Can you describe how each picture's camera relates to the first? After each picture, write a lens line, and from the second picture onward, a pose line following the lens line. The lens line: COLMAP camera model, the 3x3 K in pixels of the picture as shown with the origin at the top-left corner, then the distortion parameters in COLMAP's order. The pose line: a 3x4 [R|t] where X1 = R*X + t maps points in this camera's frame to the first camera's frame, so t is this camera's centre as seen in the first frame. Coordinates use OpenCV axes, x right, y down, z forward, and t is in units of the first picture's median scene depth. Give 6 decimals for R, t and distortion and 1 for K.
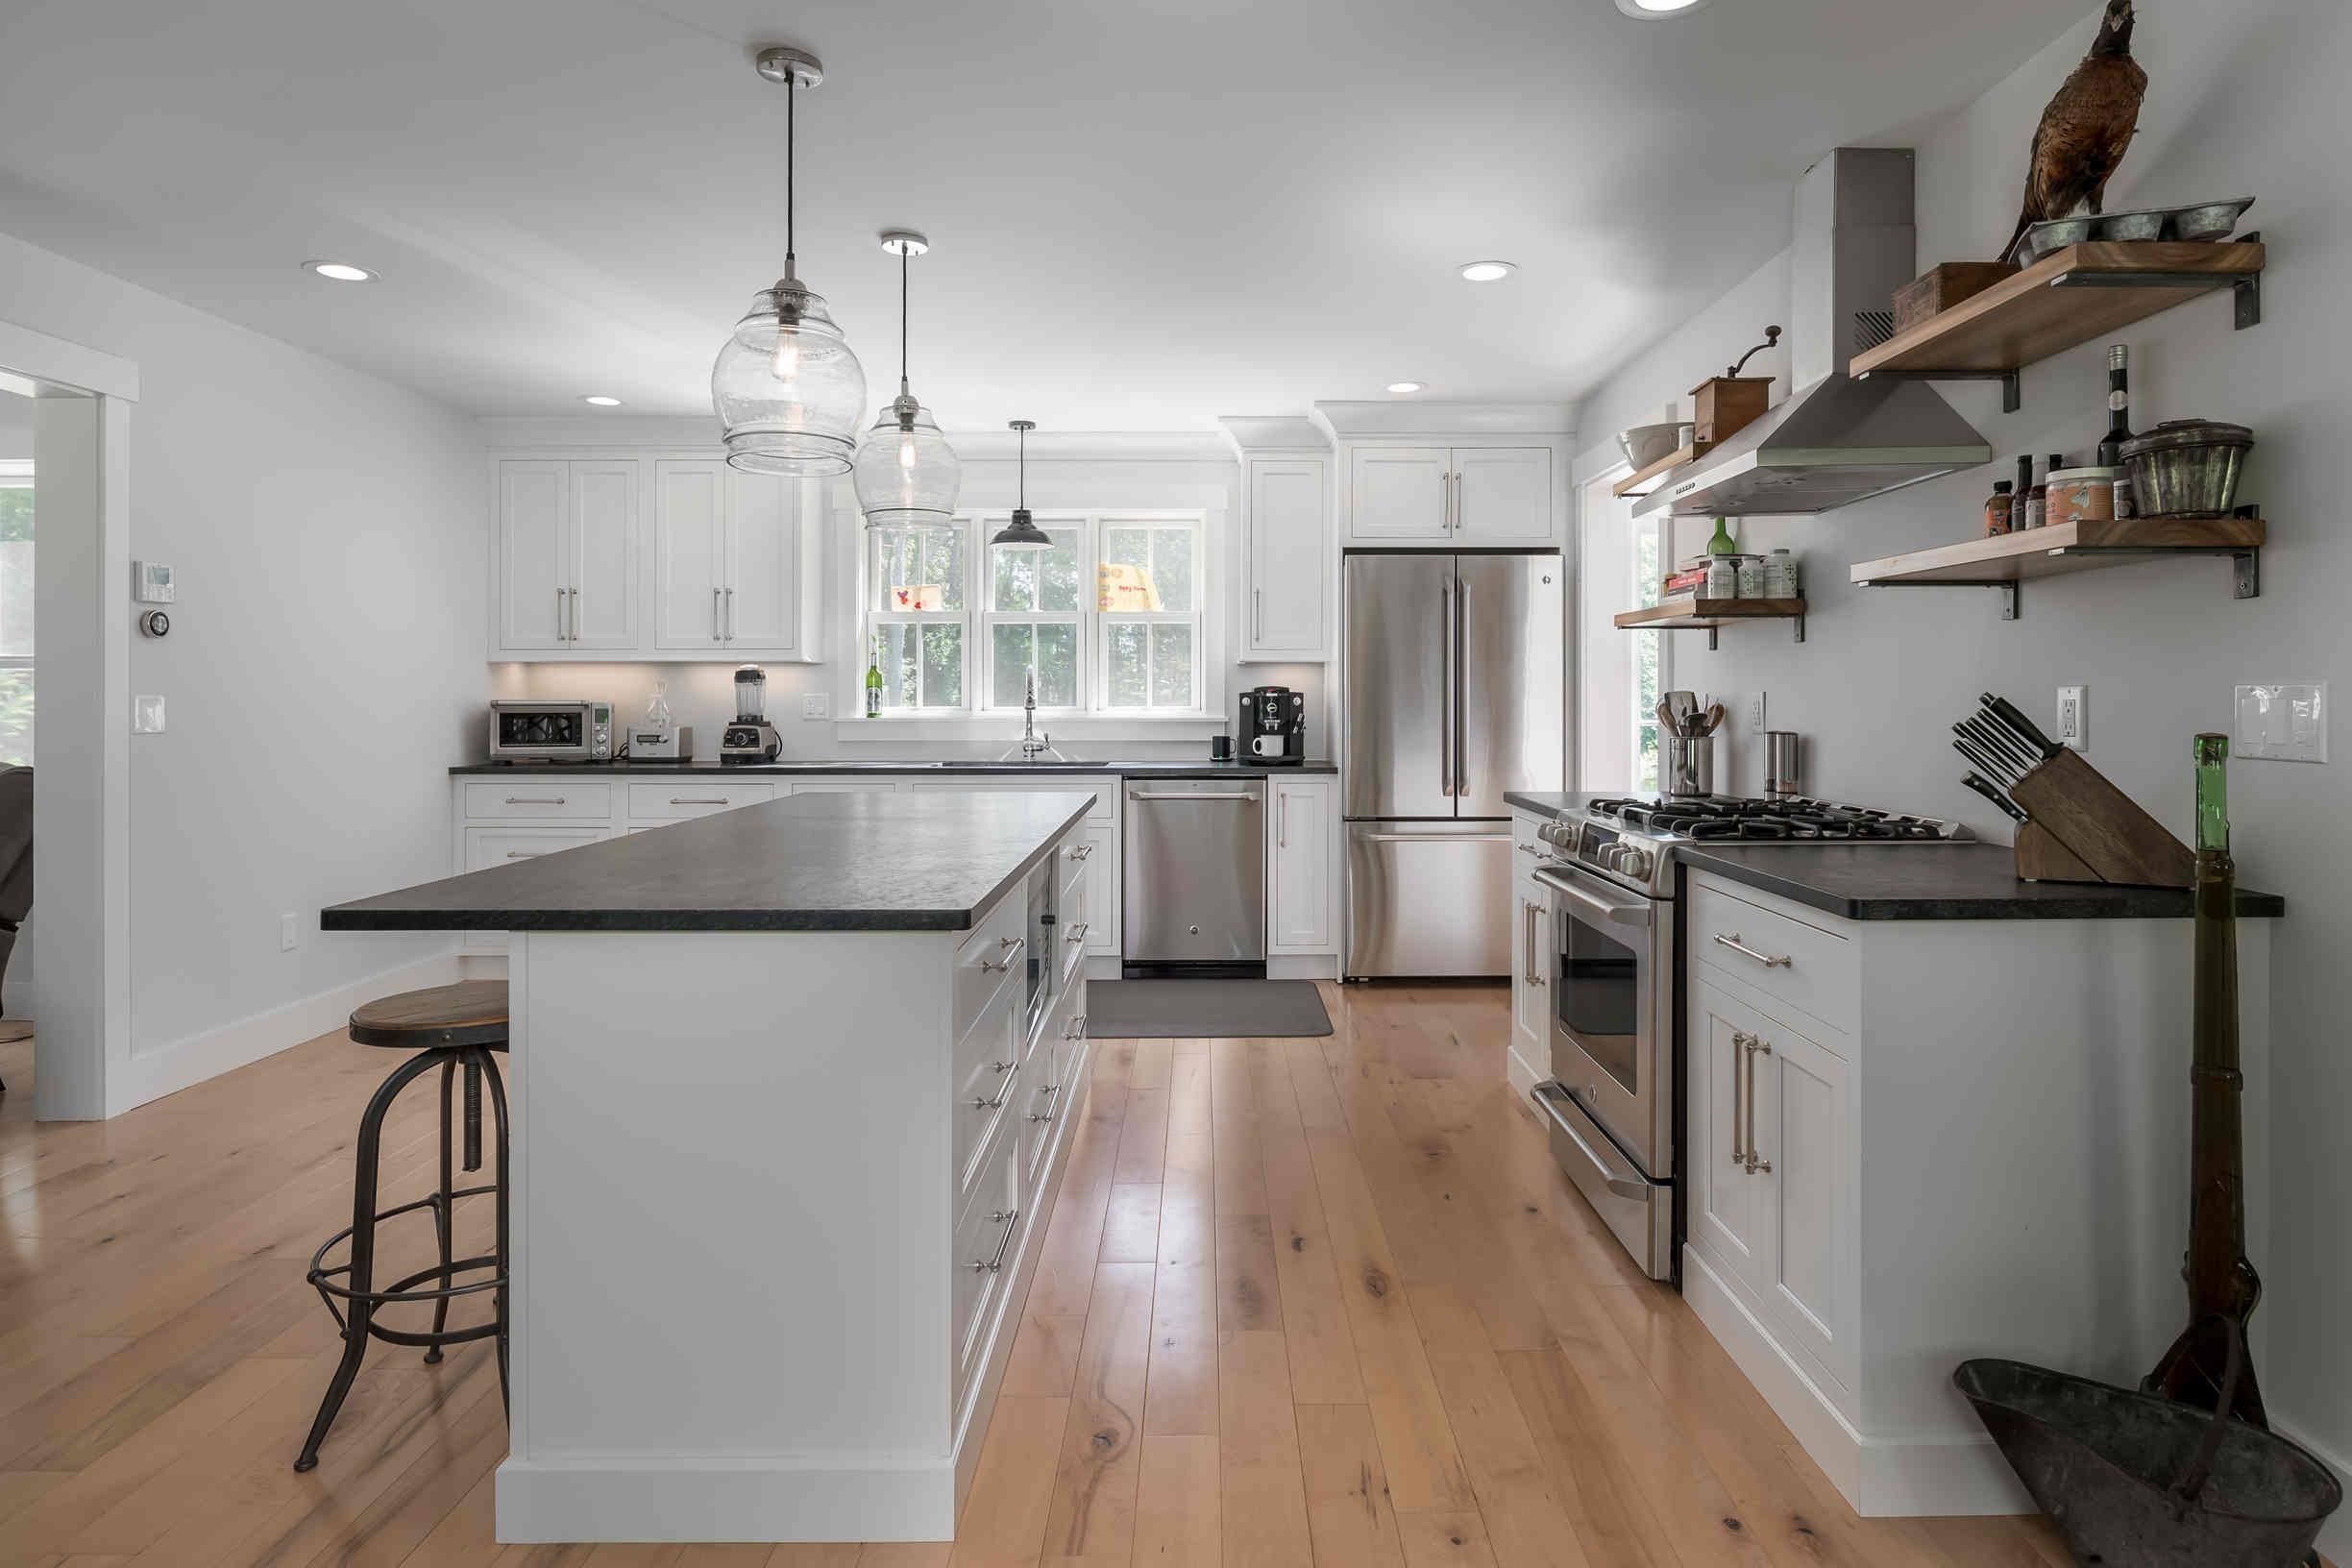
lens RADIAL K [[1286.9, 0, 1198.0], [0, 1286.9, 703.1], [0, 0, 1]] dist [-0.005146, 0.000644]
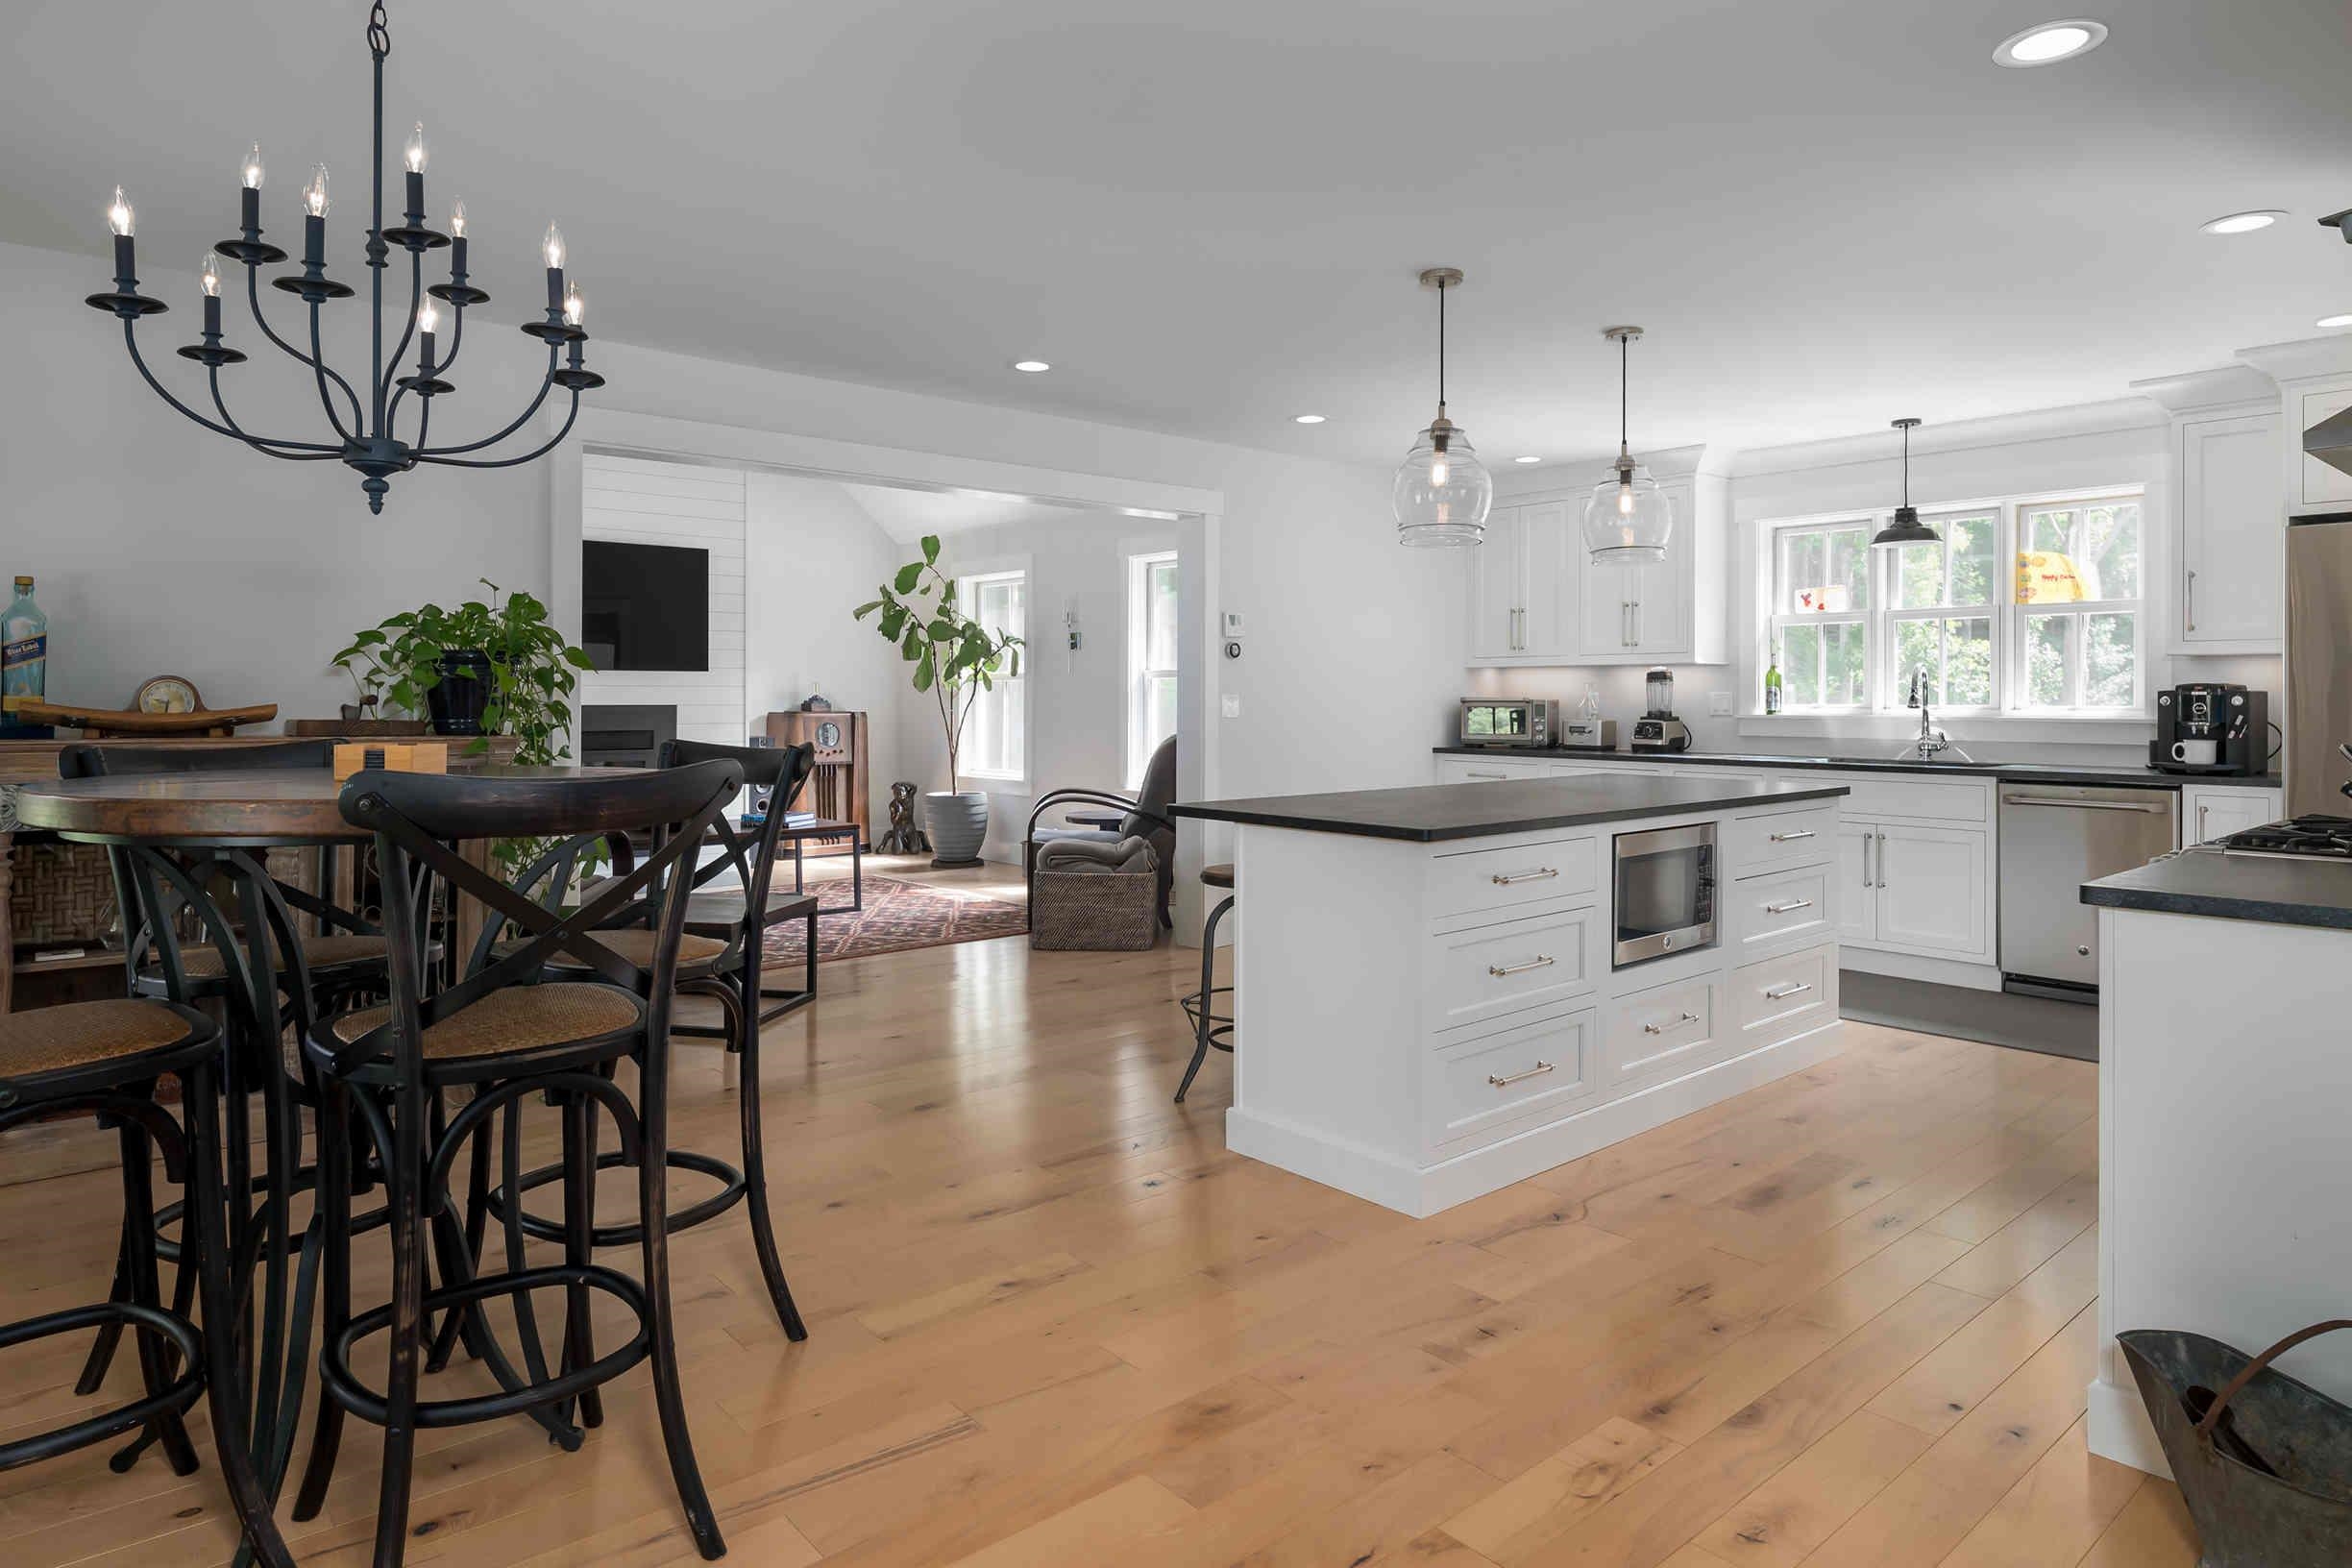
lens RADIAL K [[1347.2, 0, 1167.7], [0, 1347.2, 690.0], [0, 0, 1]] dist [-0.002375, -0.000646]
pose [[0.648490, -0.001787, -0.761221, 0.294320], [-0.003067, 0.999983, -0.004960, -0.001936], [0.761217, 0.005551, 0.648474, -0.114439]]
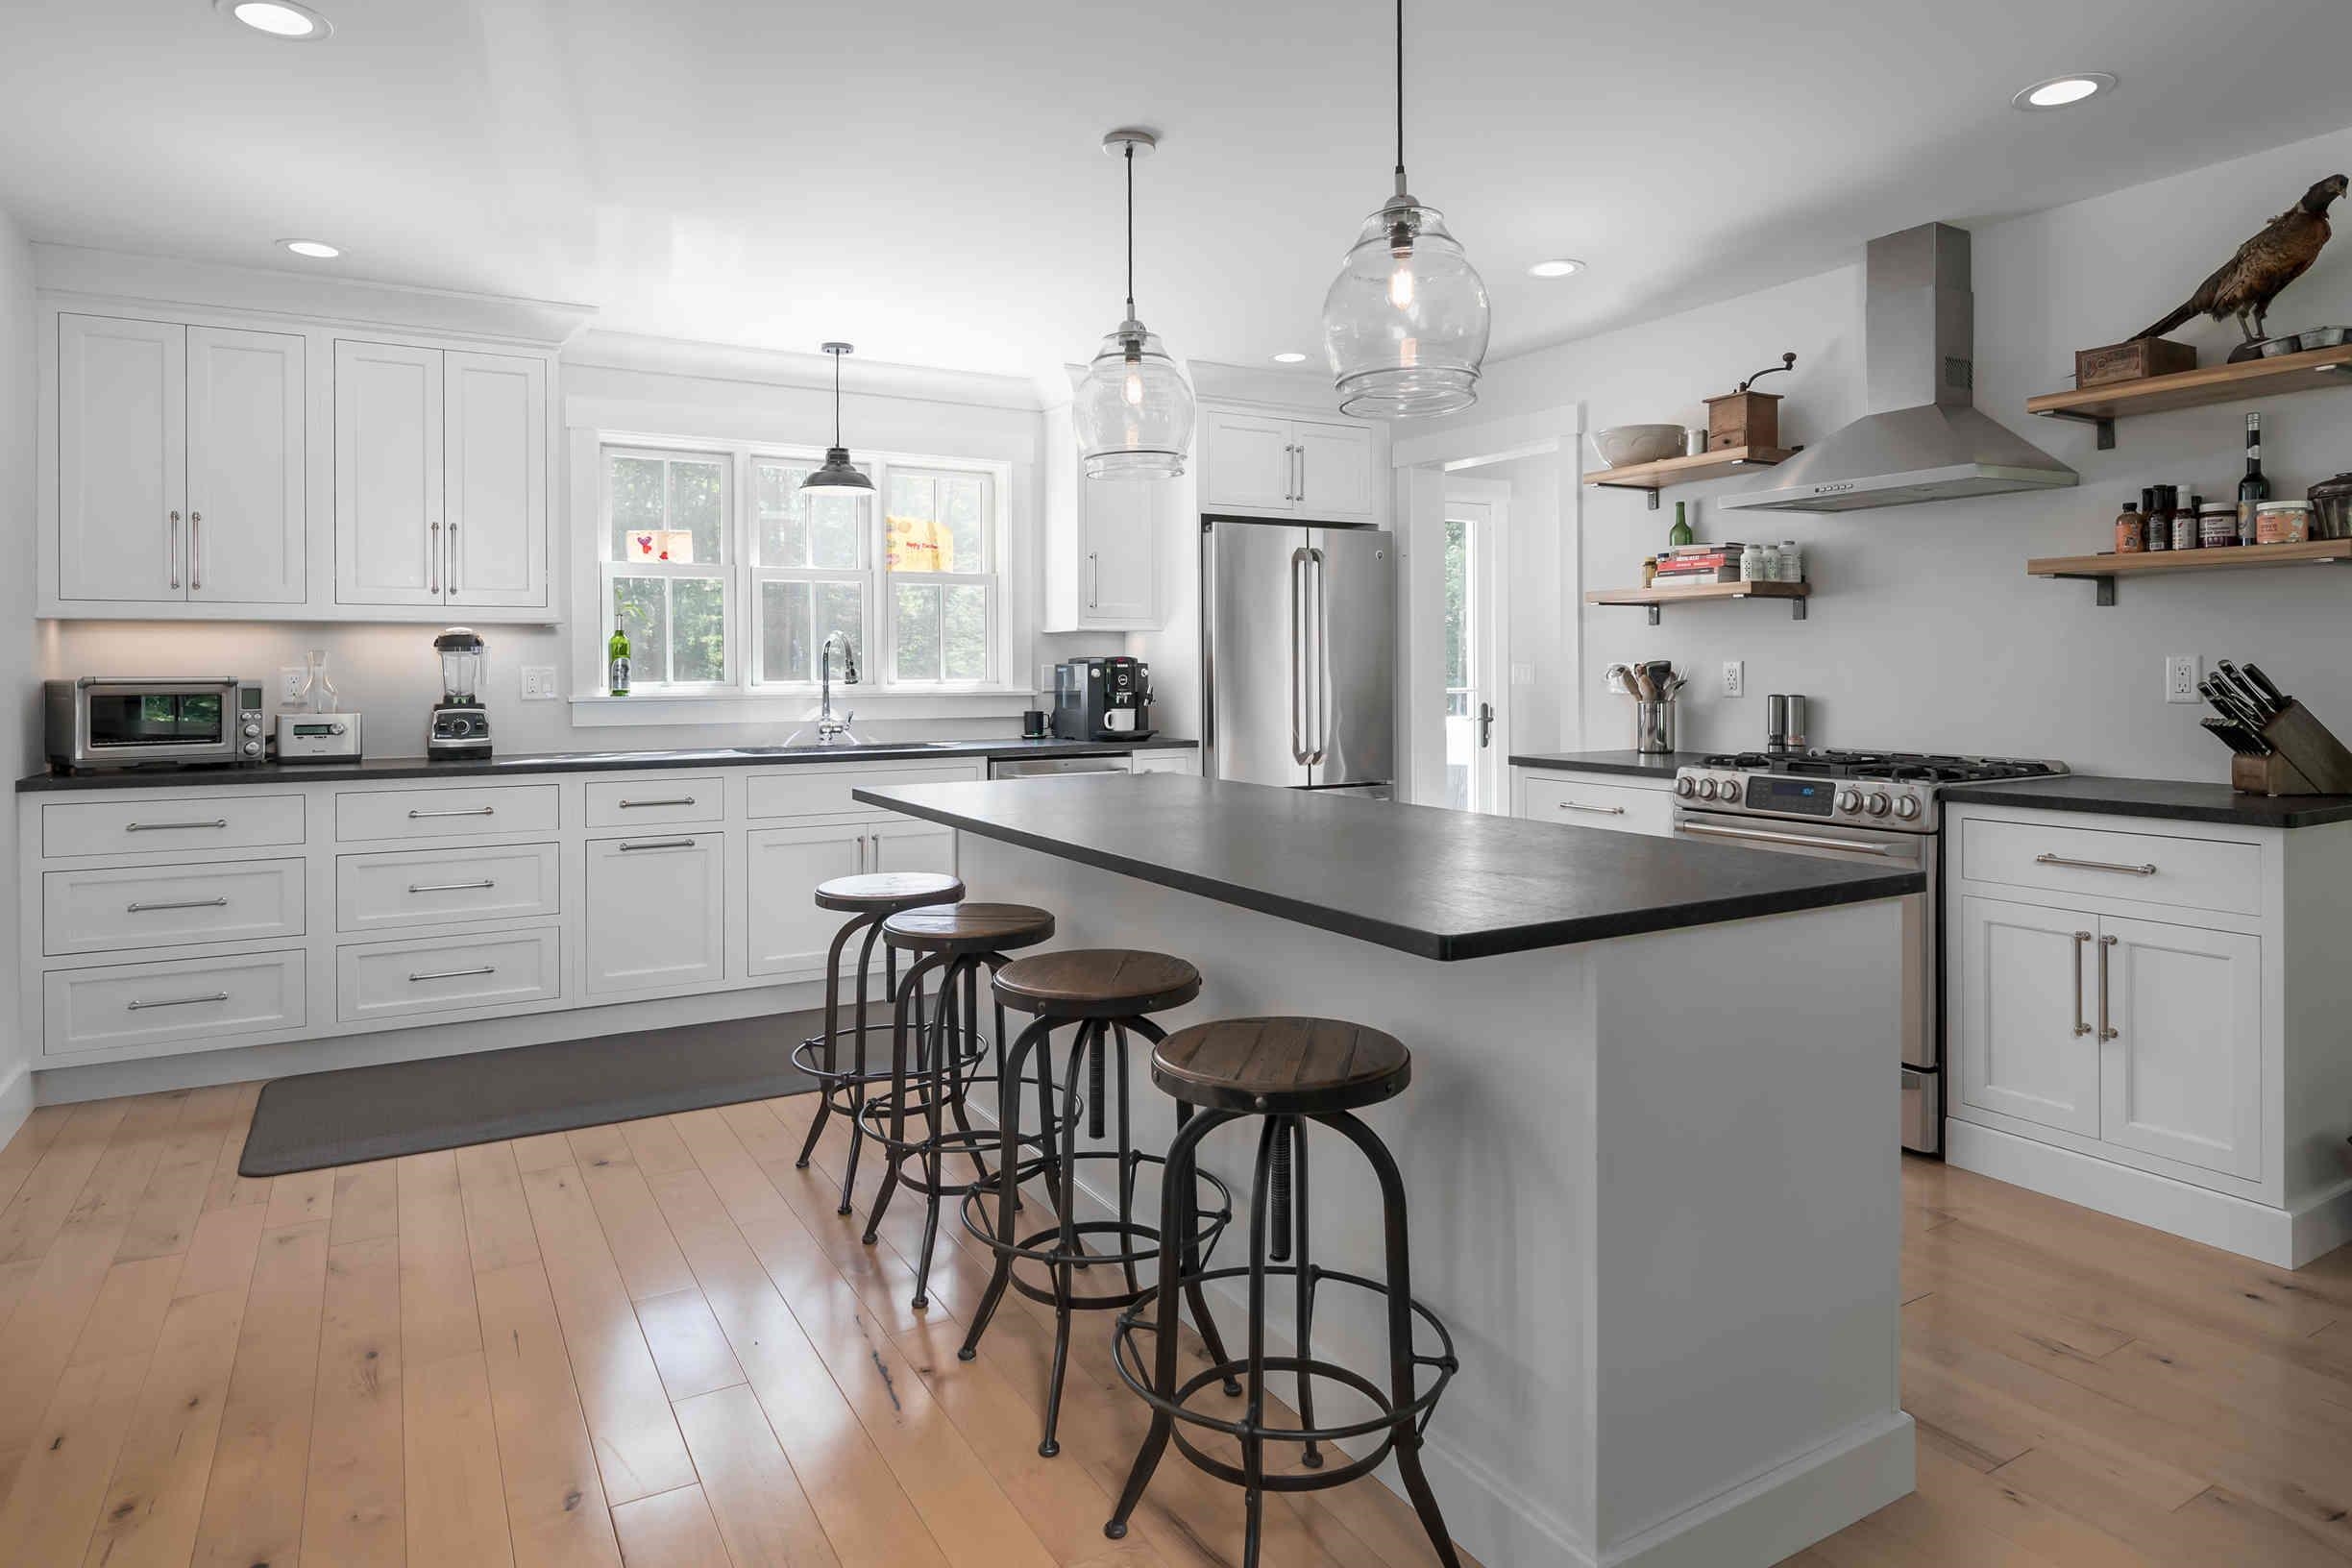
lens RADIAL K [[1373.0, 0, 1175.7], [0, 1373.0, 669.5], [0, 0, 1]] dist [-0.004466, -0.001107]
pose [[0.867028, -0.003416, 0.498248, -0.405725], [0.005874, 0.999977, -0.003365, -0.000071], [-0.498225, 0.005844, 0.867028, 0.111795]]
